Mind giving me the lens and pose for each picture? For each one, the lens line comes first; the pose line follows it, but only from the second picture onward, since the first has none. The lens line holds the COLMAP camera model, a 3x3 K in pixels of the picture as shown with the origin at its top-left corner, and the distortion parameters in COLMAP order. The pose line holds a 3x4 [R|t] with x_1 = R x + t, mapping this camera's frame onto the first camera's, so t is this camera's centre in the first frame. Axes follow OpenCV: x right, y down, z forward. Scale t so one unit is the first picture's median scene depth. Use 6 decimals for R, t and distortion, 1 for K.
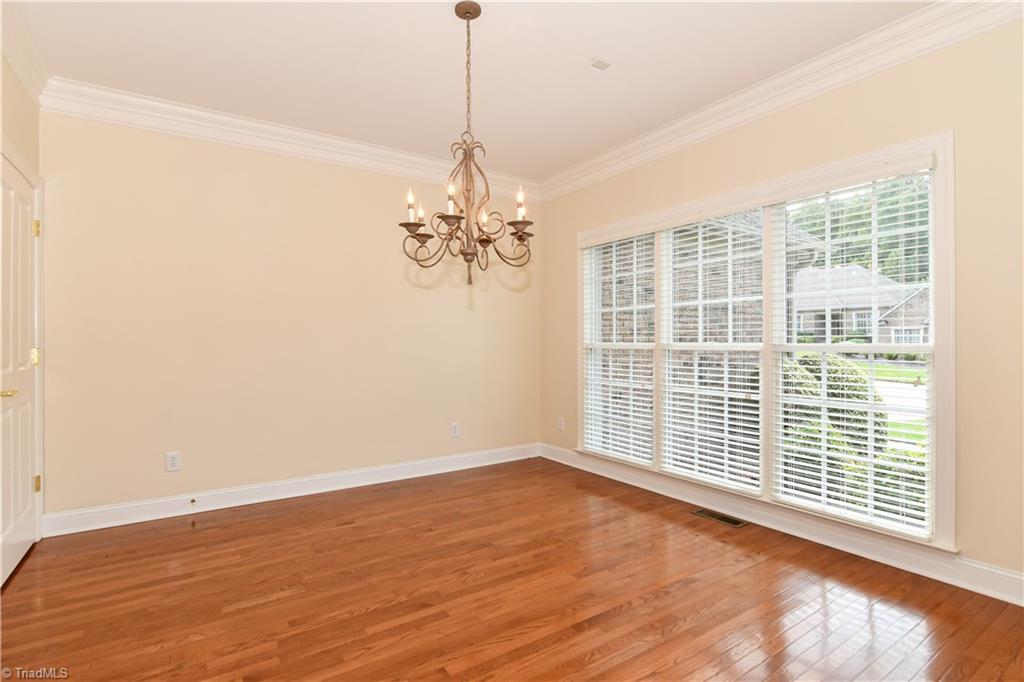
lens RADIAL K [[497.8, 0, 513.9], [0, 497.8, 342.6], [0, 0, 1]] dist [0.013793, -0.007645]
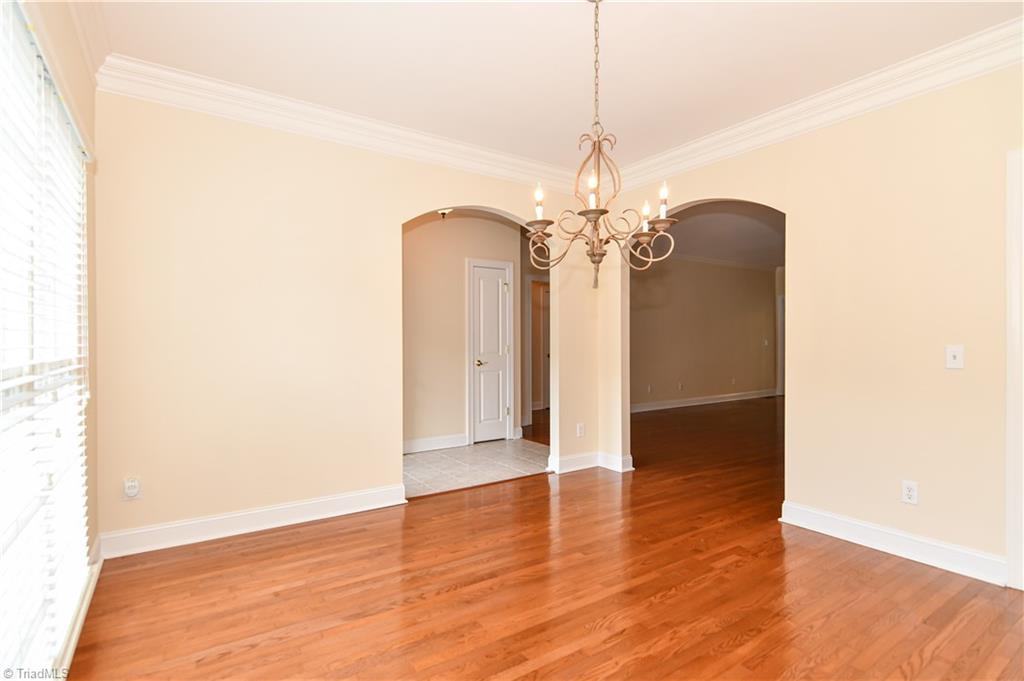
lens RADIAL K [[497.8, 0, 512.4], [0, 497.8, 342.3], [0, 0, 1]] dist [0.013793, -0.007645]
pose [[-0.999993, 0.003526, -0.001245, 0.046670], [0.003522, 0.999990, 0.002642, -0.013360], [0.001254, 0.002638, -0.999996, 1.361623]]
